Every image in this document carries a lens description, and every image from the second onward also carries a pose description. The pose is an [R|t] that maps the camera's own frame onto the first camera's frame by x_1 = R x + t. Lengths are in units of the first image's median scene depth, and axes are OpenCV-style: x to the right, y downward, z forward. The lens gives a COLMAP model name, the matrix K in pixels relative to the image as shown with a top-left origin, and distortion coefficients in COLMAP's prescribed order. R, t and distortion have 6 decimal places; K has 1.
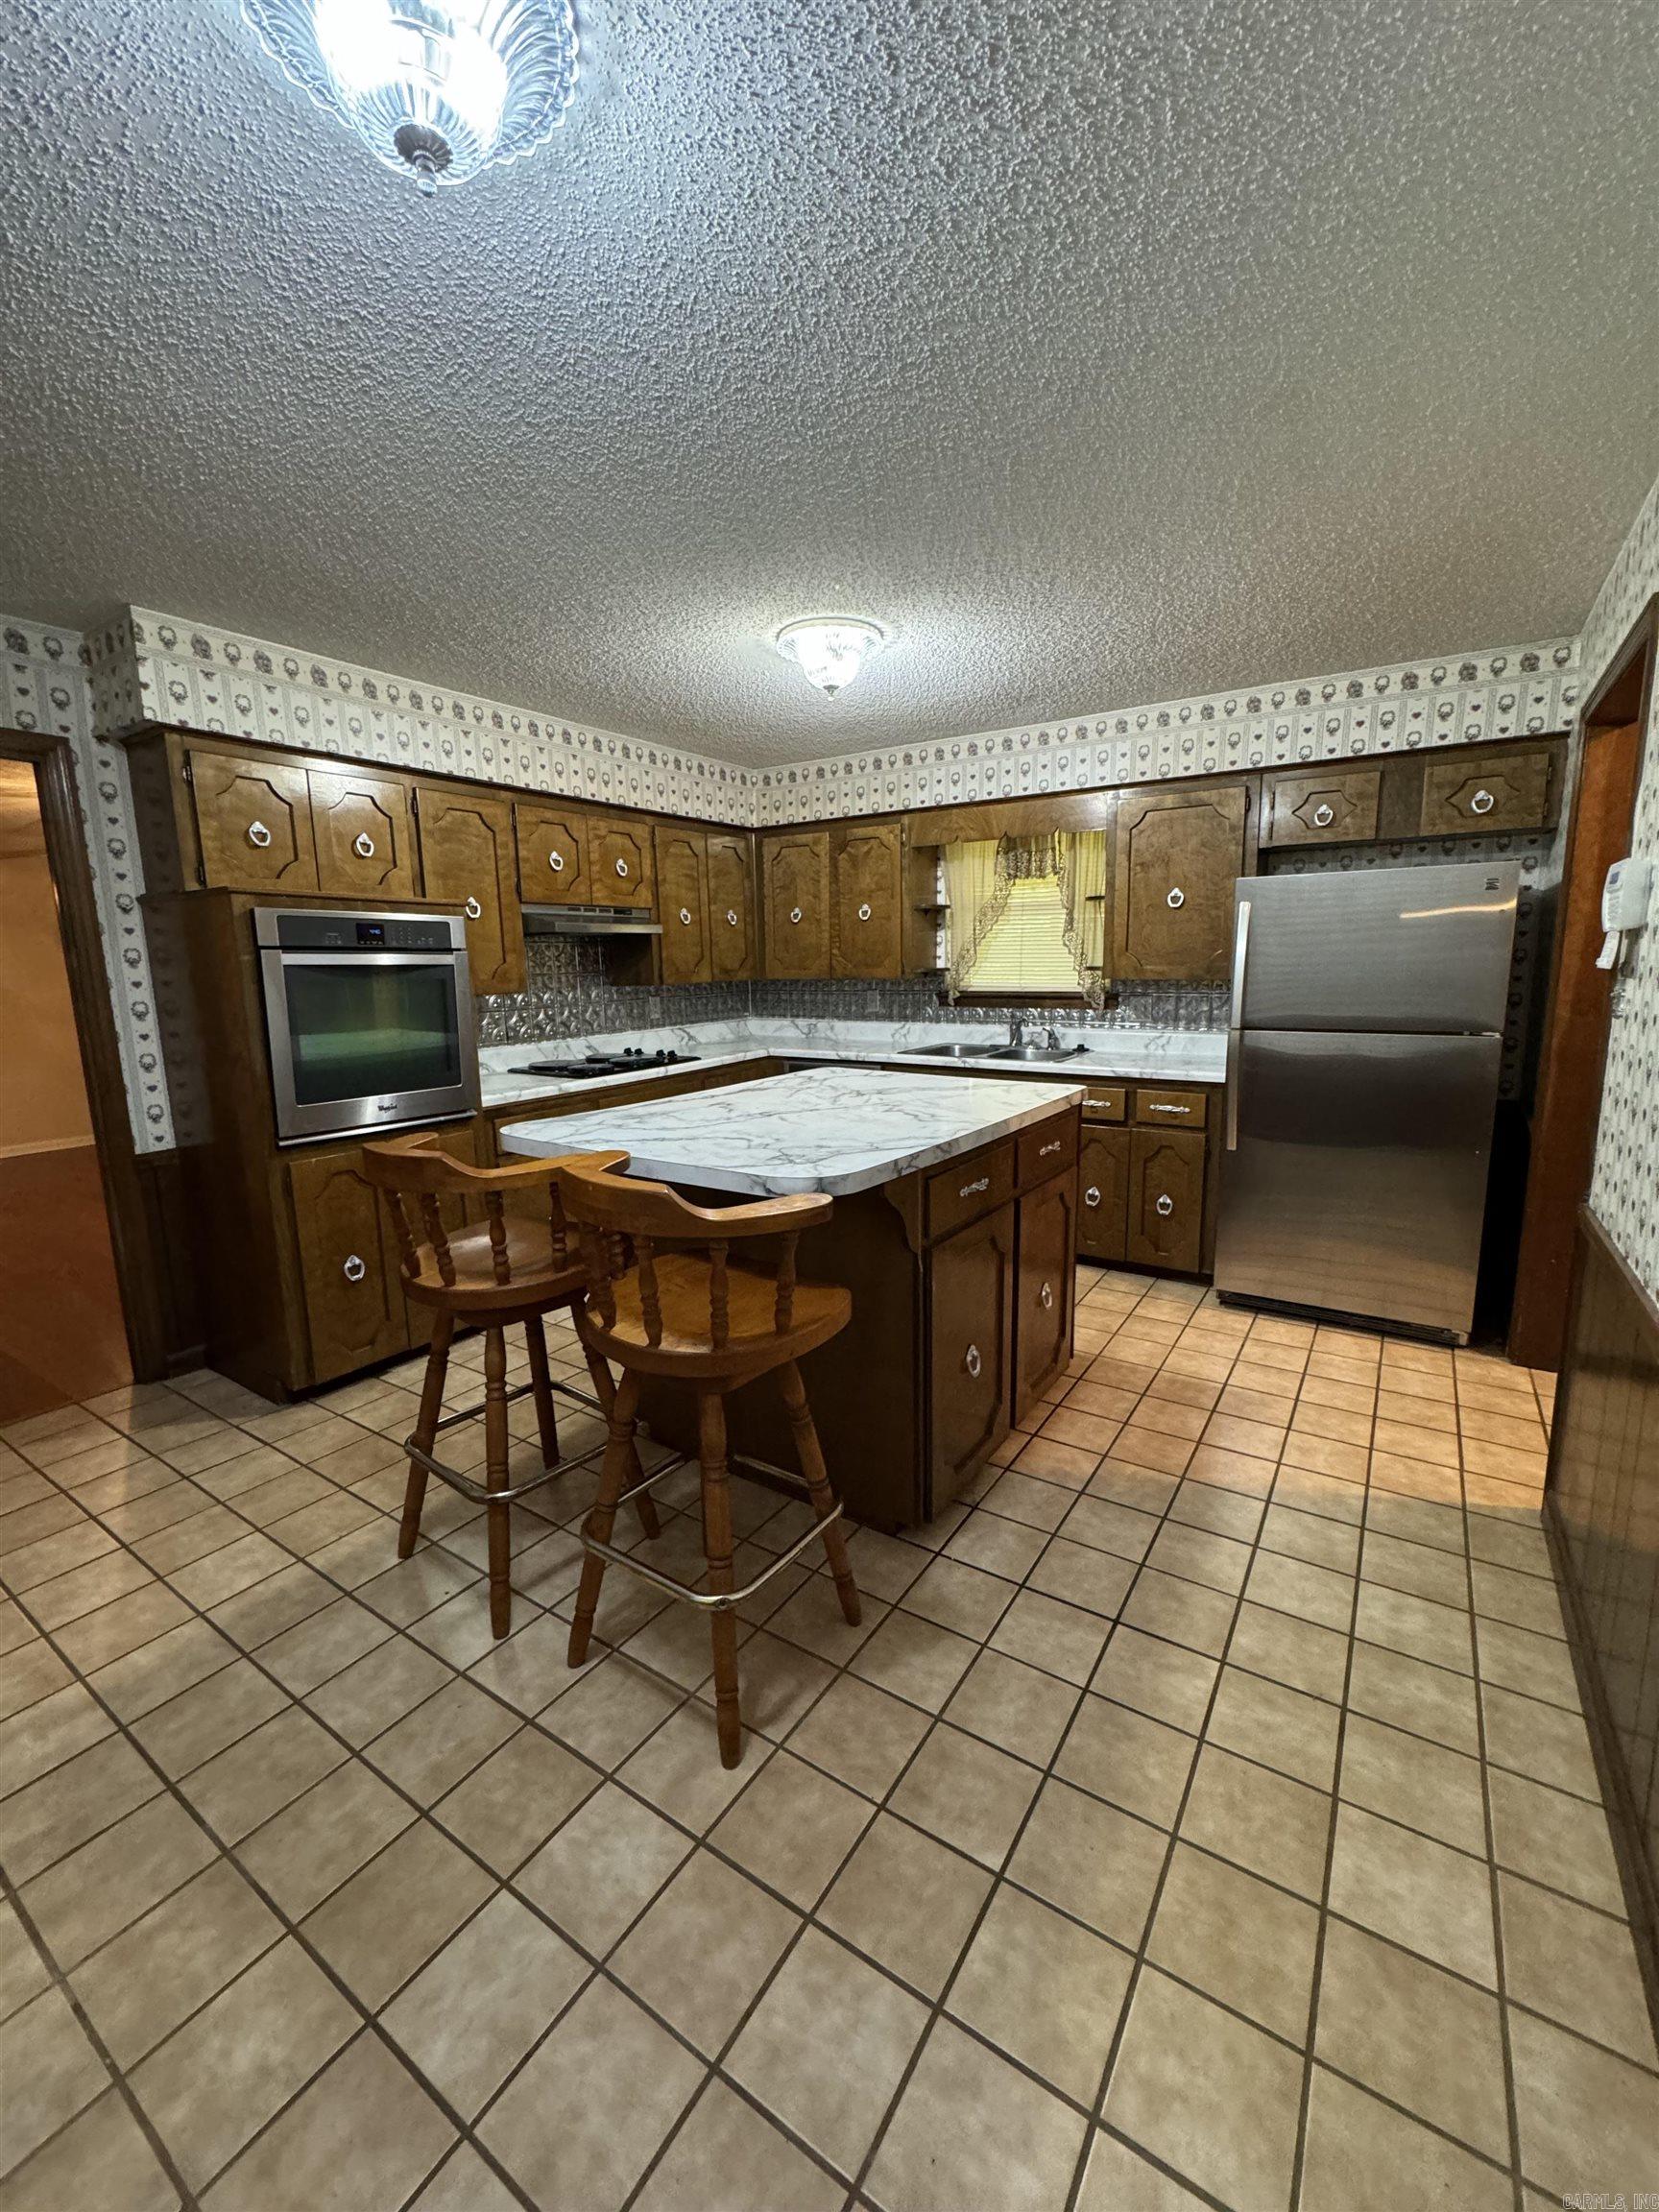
lens RADIAL K [[882.3, 0, 829.5], [0, 882.3, 1105.9], [0, 0, 1]] dist [-0.002321, 0.000465]
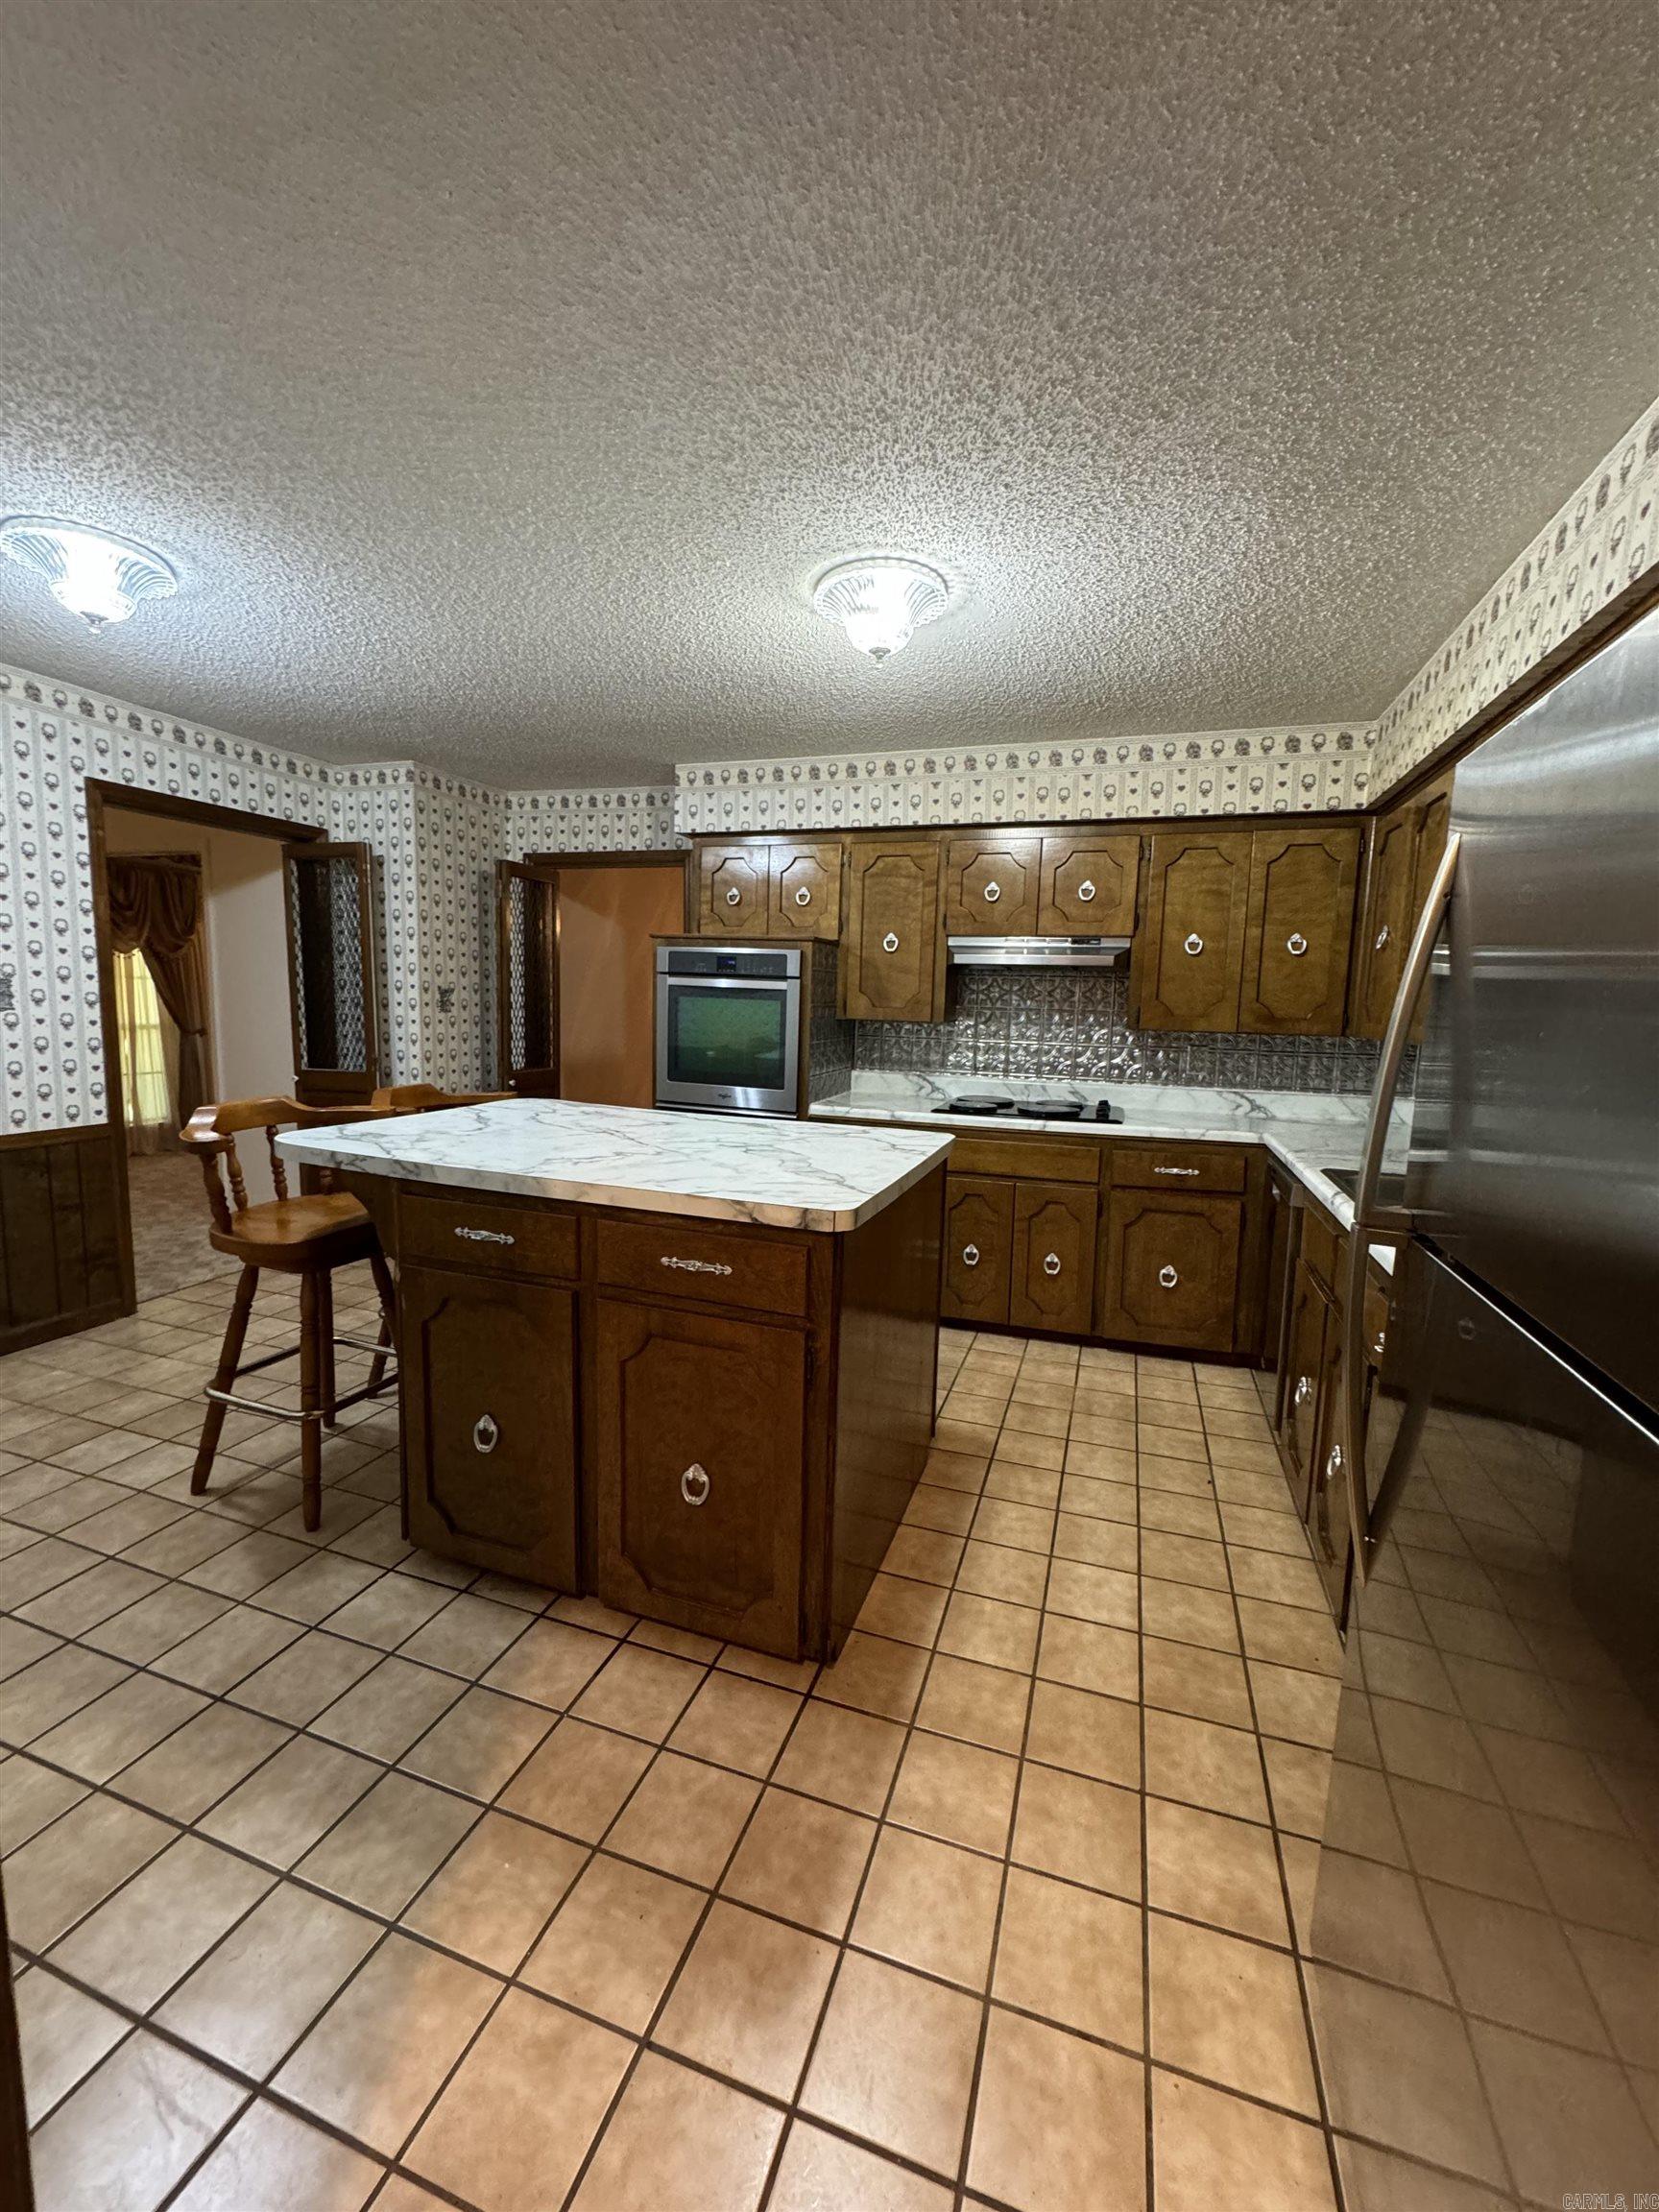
lens RADIAL K [[882.3, 0, 829.5], [0, 882.3, 1105.9], [0, 0, 1]] dist [-0.002321, 0.000465]
pose [[0.253567, 0.142149, -0.956816, 0.694732], [-0.193367, 0.976628, 0.093848, -0.118718], [0.947794, 0.161220, 0.275127, 0.686785]]
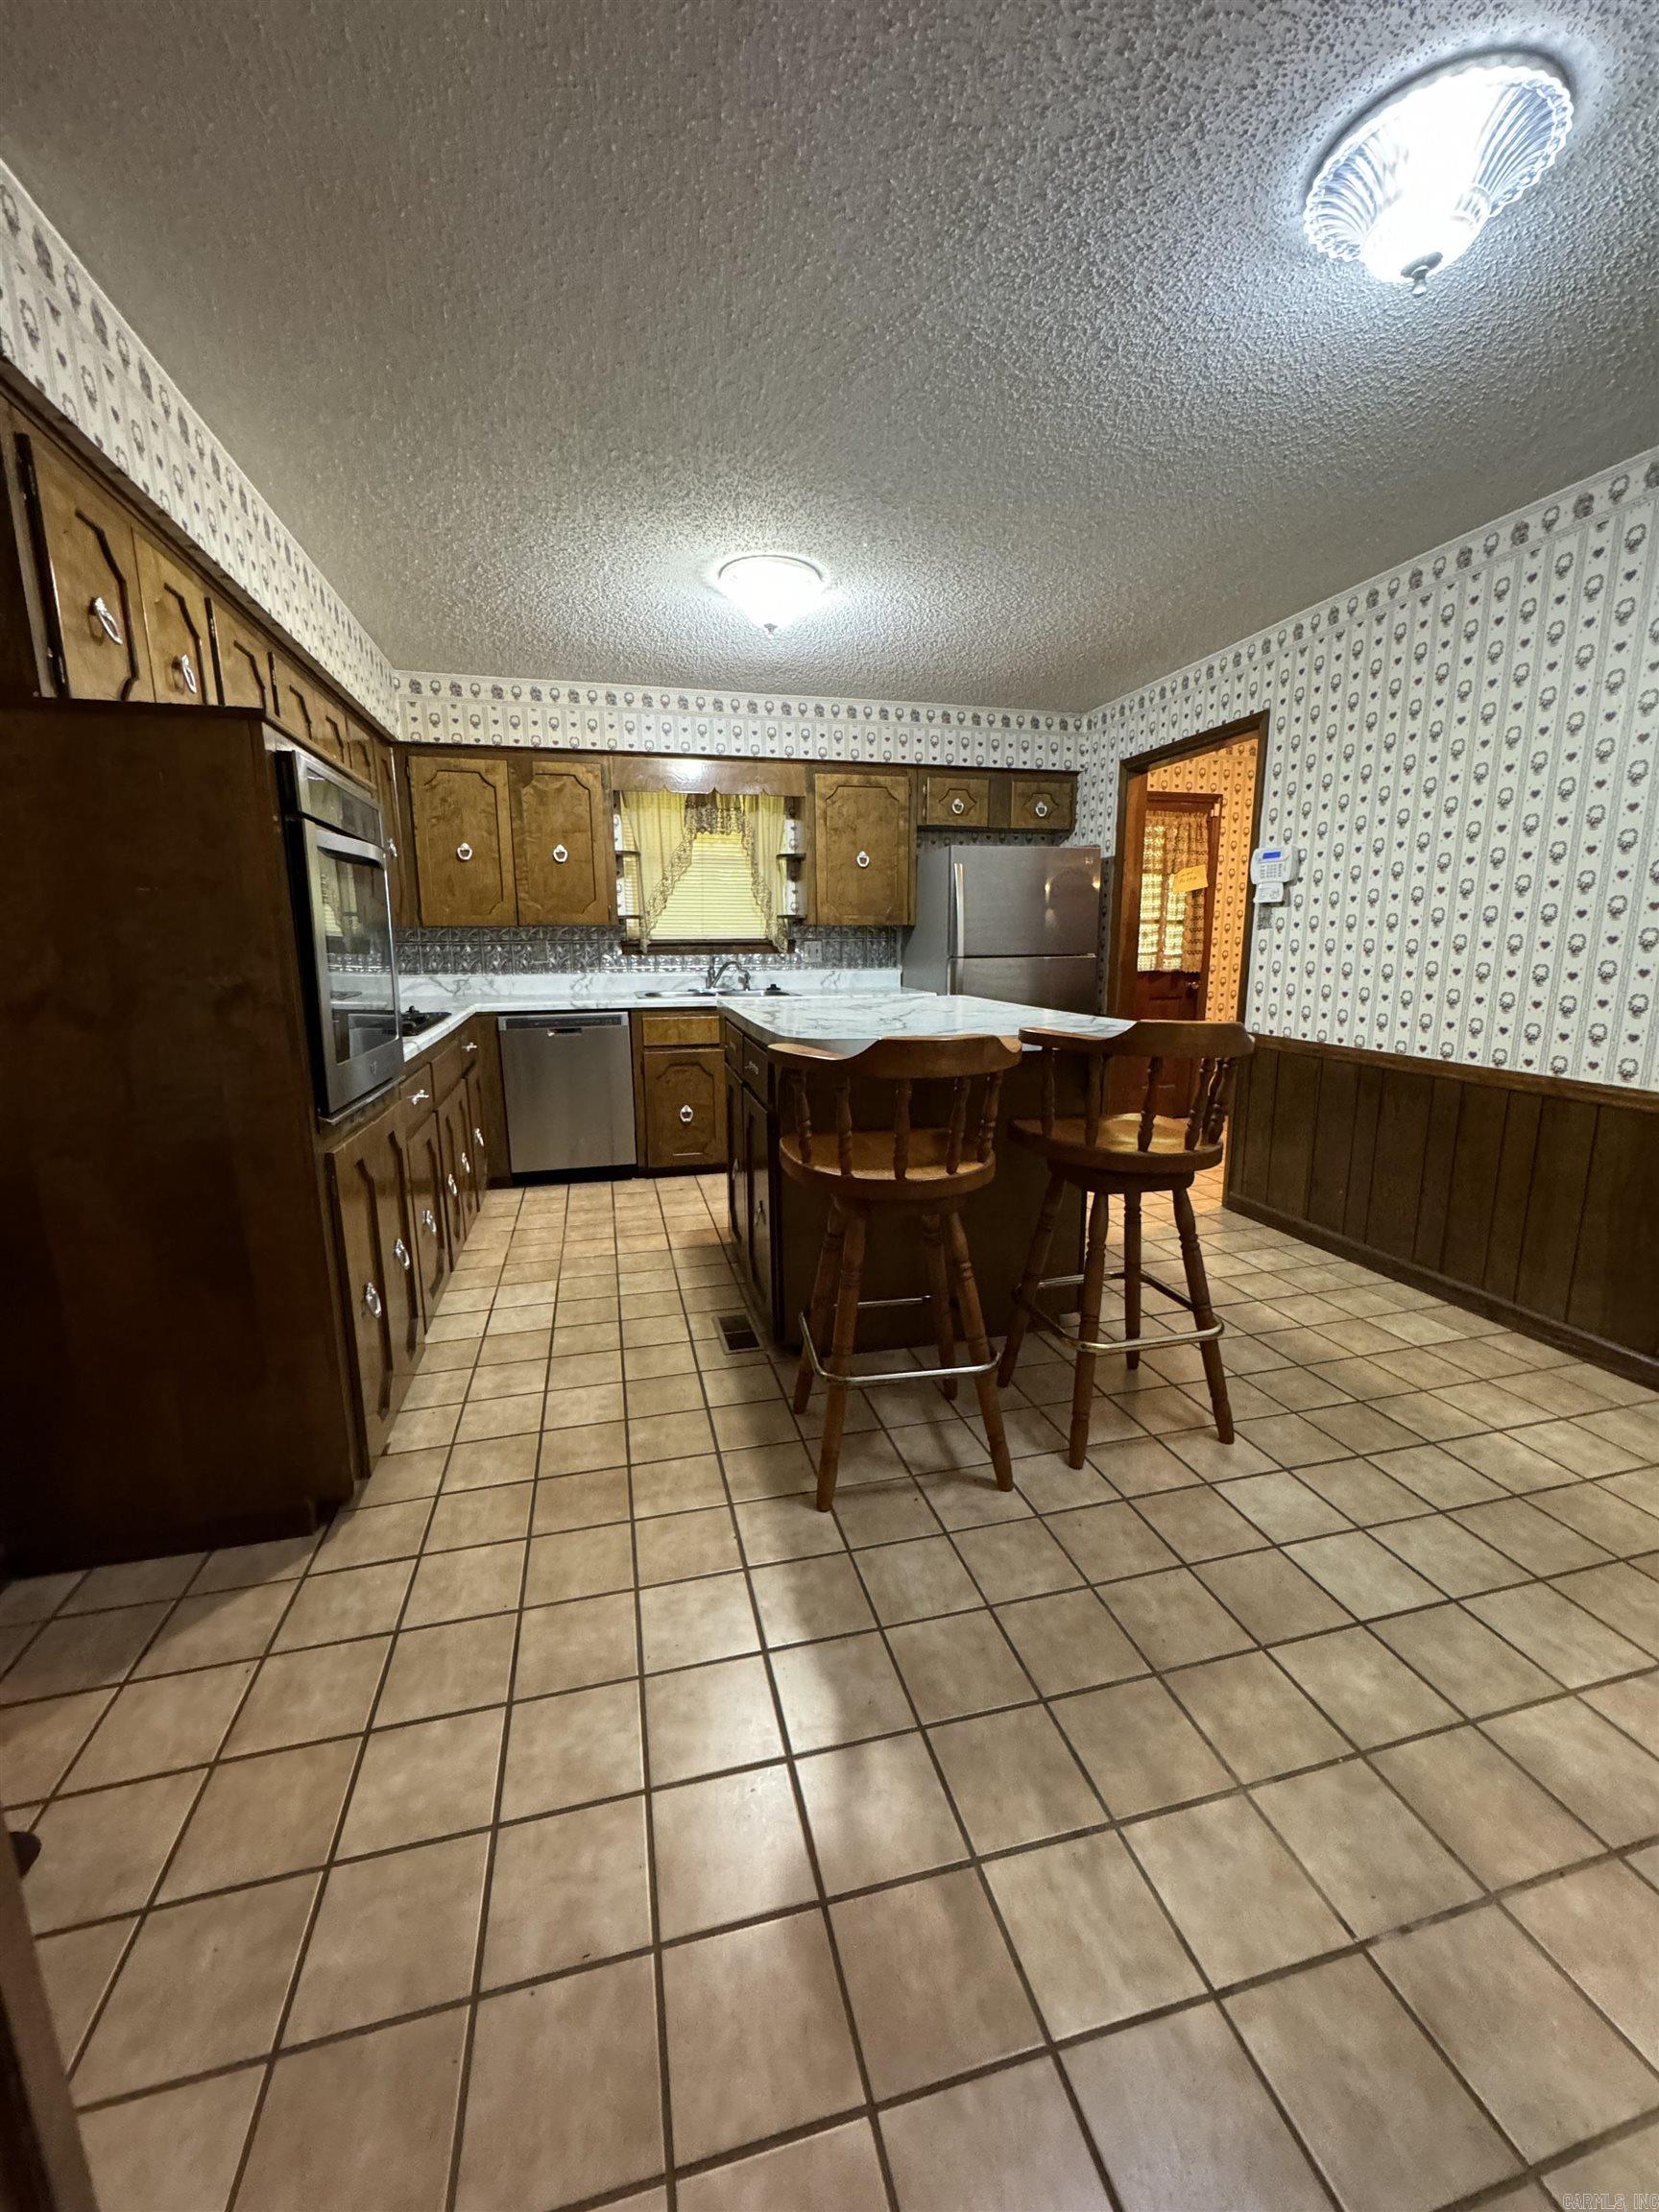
lens RADIAL K [[882.3, 0, 829.5], [0, 882.3, 1105.9], [0, 0, 1]] dist [-0.002321, 0.000465]
pose [[0.669913, -0.129238, 0.731104, -0.676597], [0.117176, 0.990796, 0.067775, 0.023040], [-0.733134, 0.040265, 0.678891, 0.224679]]
